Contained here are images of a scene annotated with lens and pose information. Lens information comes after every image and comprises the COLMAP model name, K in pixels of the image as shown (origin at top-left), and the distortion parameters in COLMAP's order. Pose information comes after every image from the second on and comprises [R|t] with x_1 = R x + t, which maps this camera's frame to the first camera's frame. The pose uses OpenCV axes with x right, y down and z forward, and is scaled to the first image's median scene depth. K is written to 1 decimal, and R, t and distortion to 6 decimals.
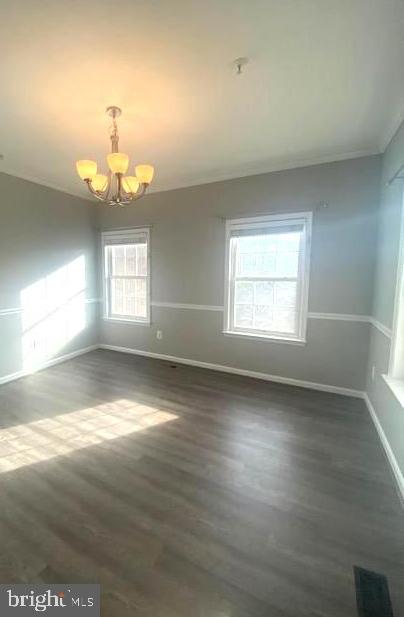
lens RADIAL K [[260.8, 0, 193.8], [0, 260.8, 297.0], [0, 0, 1]] dist [-0.000610, -0.002914]
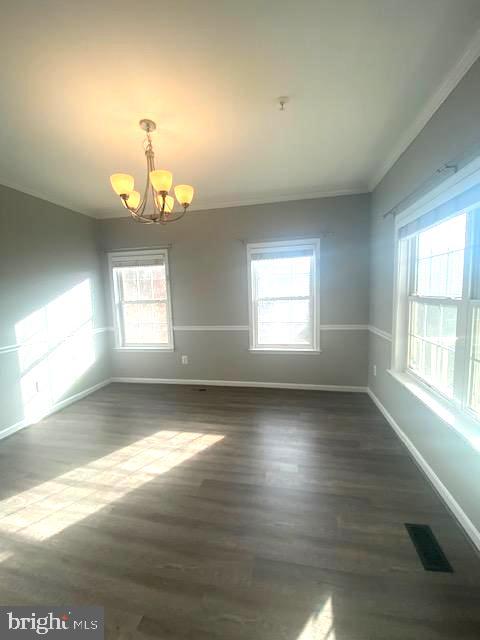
lens RADIAL K [[256.8, 0, 243.4], [0, 256.8, 320.5], [0, 0, 1]] dist [0.006136, -0.011582]
pose [[0.952232, -0.063434, 0.298715, -0.246548], [0.060979, 0.997985, 0.017541, -0.005180], [-0.299225, 0.001512, 0.954181, 0.017808]]
